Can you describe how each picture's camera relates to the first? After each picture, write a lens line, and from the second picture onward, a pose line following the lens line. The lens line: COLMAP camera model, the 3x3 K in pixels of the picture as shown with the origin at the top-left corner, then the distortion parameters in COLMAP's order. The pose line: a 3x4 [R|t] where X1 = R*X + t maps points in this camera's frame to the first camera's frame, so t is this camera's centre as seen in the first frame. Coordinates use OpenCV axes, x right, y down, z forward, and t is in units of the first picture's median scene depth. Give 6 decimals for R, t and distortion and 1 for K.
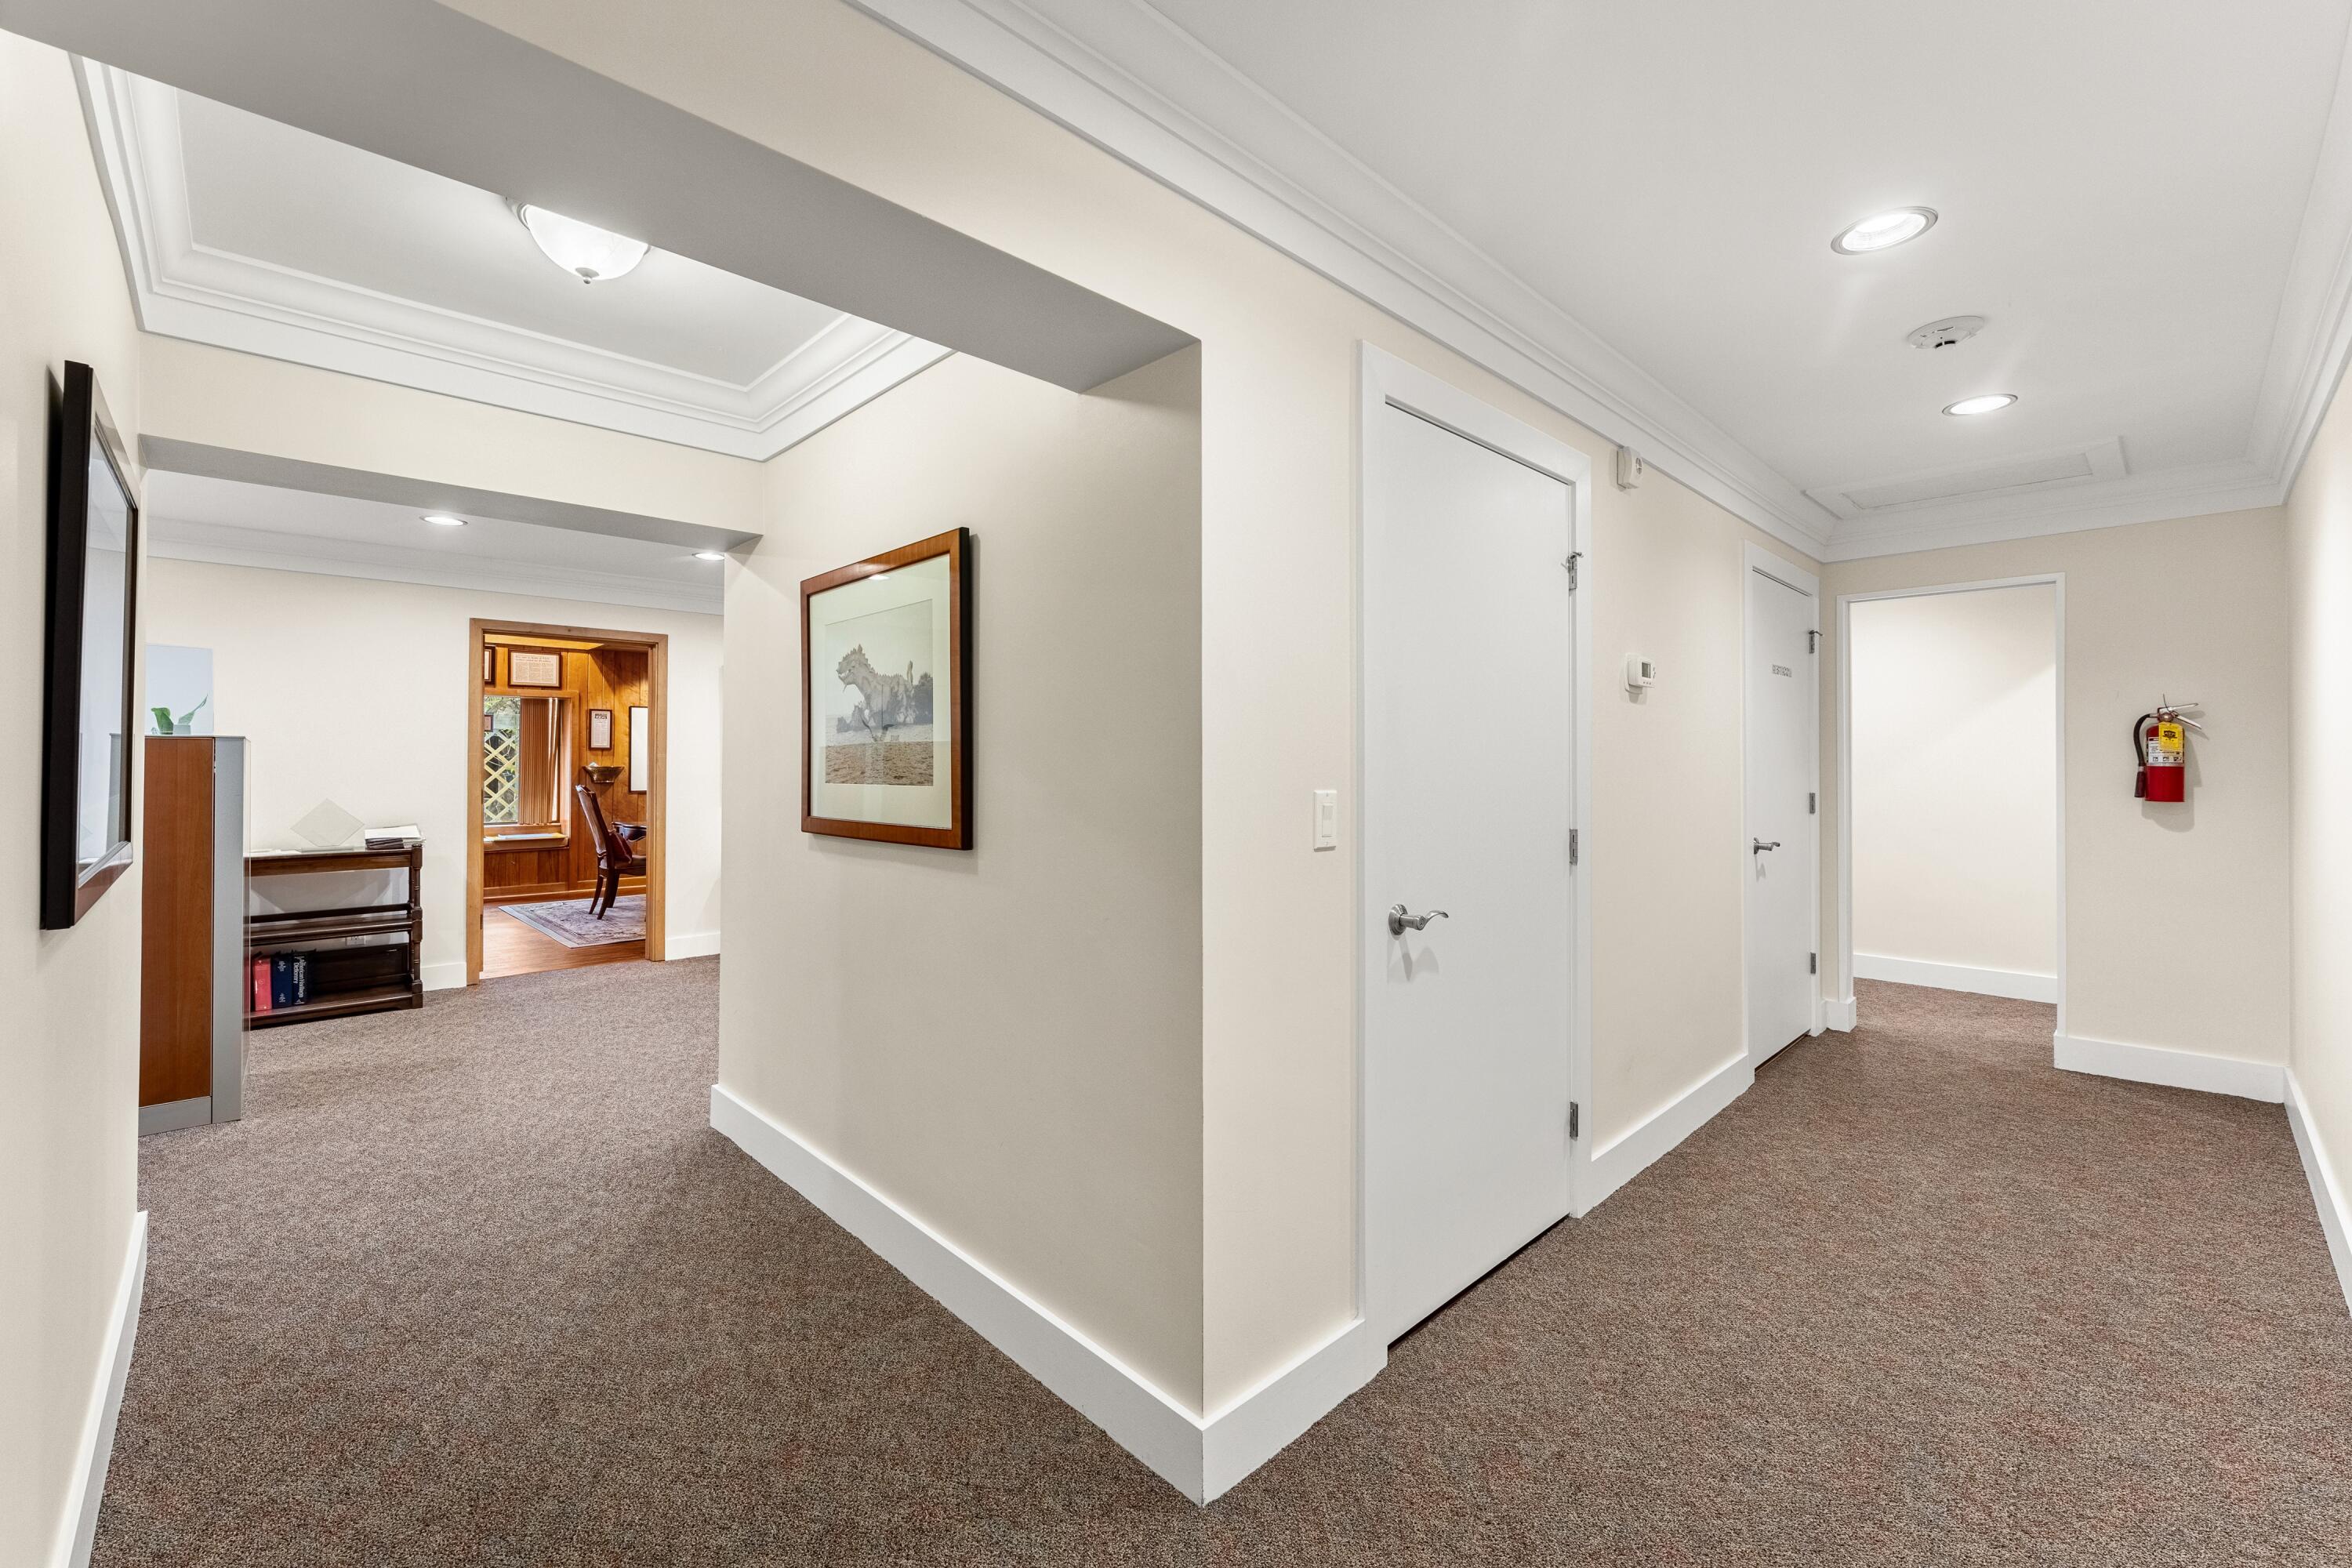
lens RADIAL K [[957.3, 0, 1177.1], [0, 957.3, 766.7], [0, 0, 1]] dist [-0.001257, -0.000205]
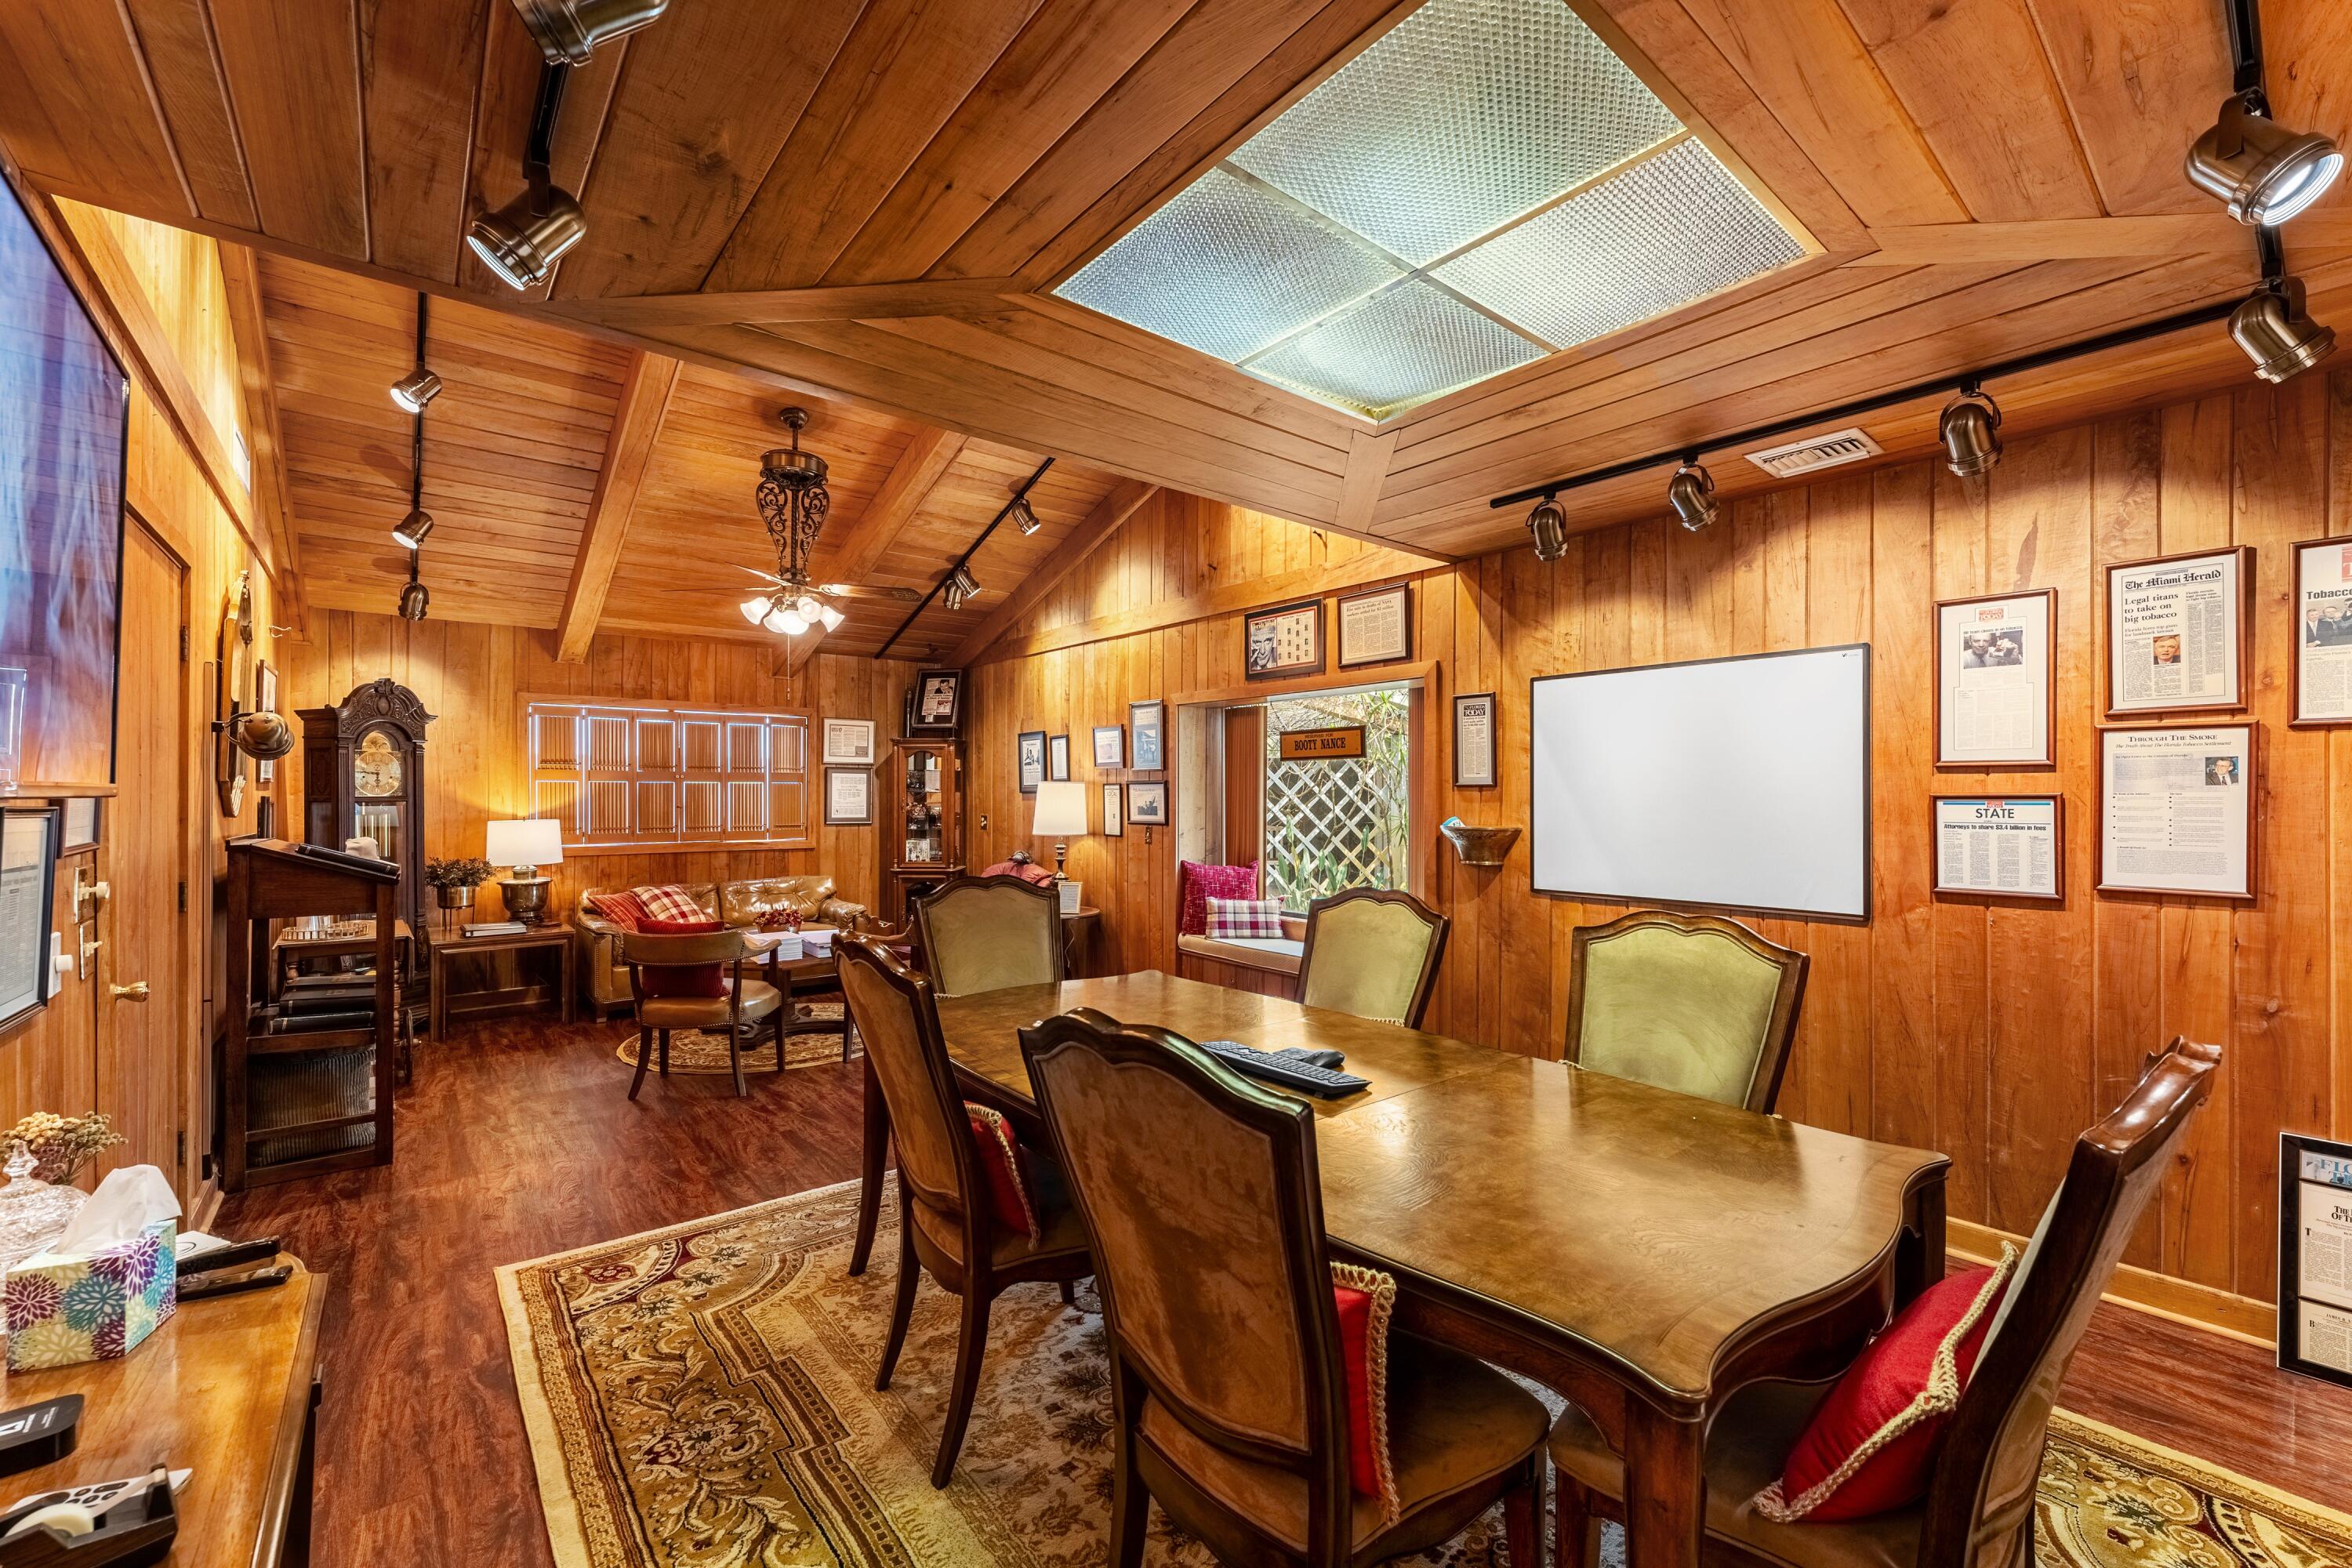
lens RADIAL K [[957.3, 0, 1177.7], [0, 957.3, 789.3], [0, 0, 1]] dist [-0.001257, -0.000205]
pose [[-0.080825, -0.003039, -0.996724, -0.161507], [-0.003144, 0.999991, -0.002794, -0.015604], [0.996723, 0.002908, -0.080833, 0.906191]]
